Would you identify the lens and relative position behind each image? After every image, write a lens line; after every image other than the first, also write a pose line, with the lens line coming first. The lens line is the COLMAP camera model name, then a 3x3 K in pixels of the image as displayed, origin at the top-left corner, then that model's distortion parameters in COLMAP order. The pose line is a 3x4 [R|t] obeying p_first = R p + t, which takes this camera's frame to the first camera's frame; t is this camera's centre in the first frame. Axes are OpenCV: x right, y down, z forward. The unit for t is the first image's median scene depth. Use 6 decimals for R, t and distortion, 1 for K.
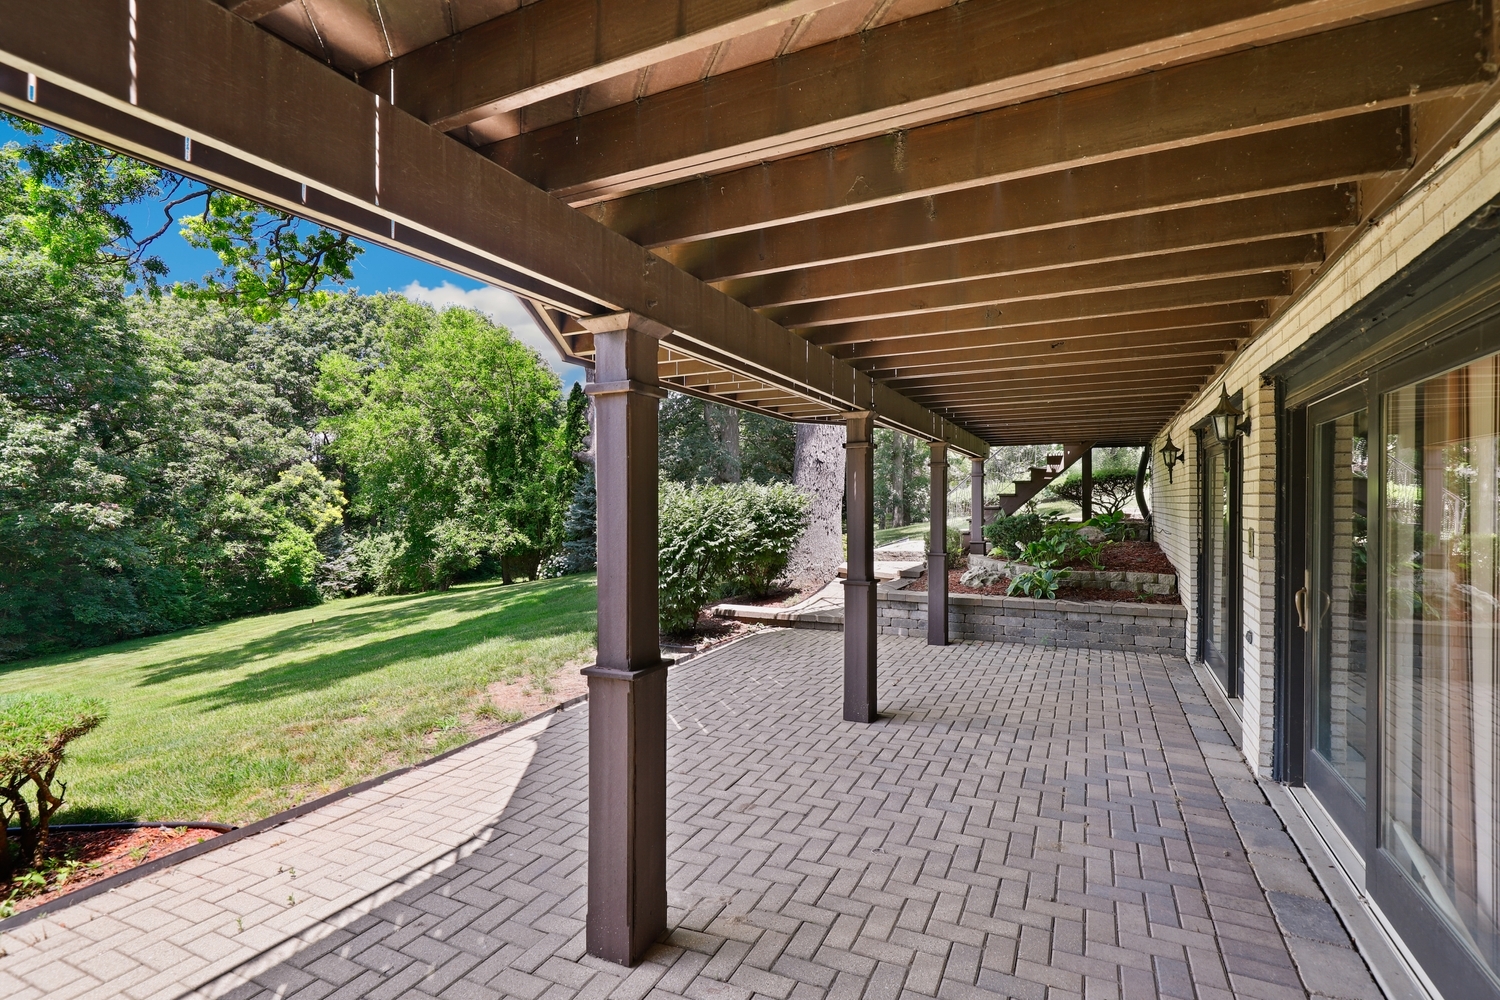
lens RADIAL K [[686.5, 0, 751.0], [0, 686.5, 495.2], [0, 0, 1]] dist [-0.003151, 0.001754]
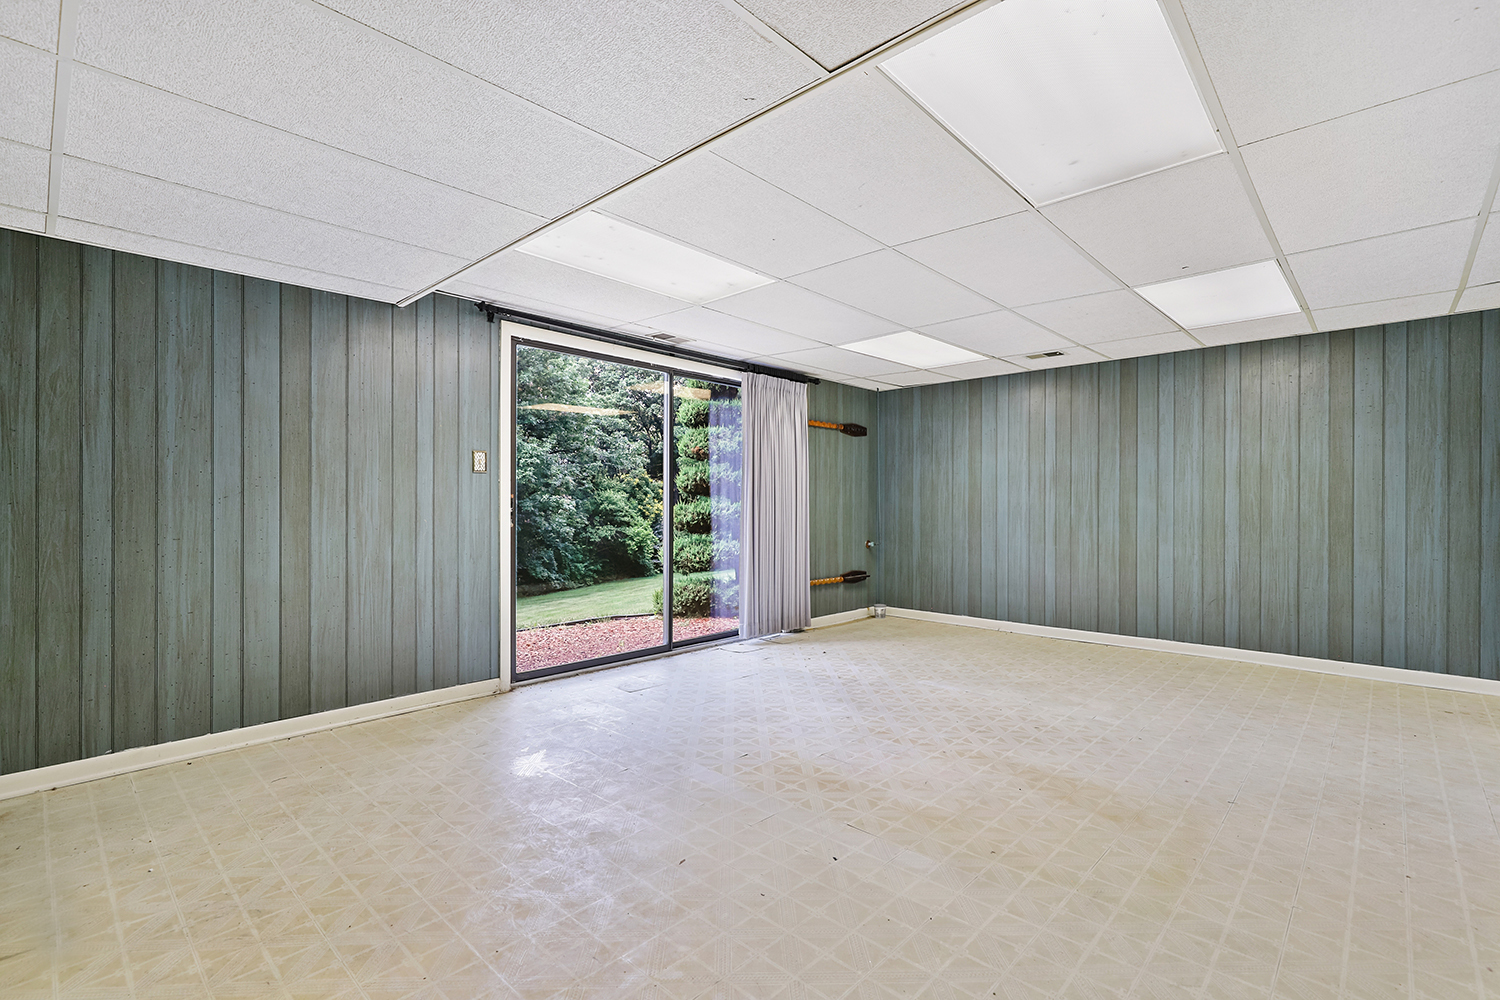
lens RADIAL K [[686.5, 0, 749.7], [0, 686.5, 501.6], [0, 0, 1]] dist [-0.003151, 0.001754]
pose [[0.954331, -0.002558, -0.298742, -0.075023], [0.004215, 0.999979, 0.004901, 0.013480], [0.298723, -0.005937, 0.954321, -0.210392]]
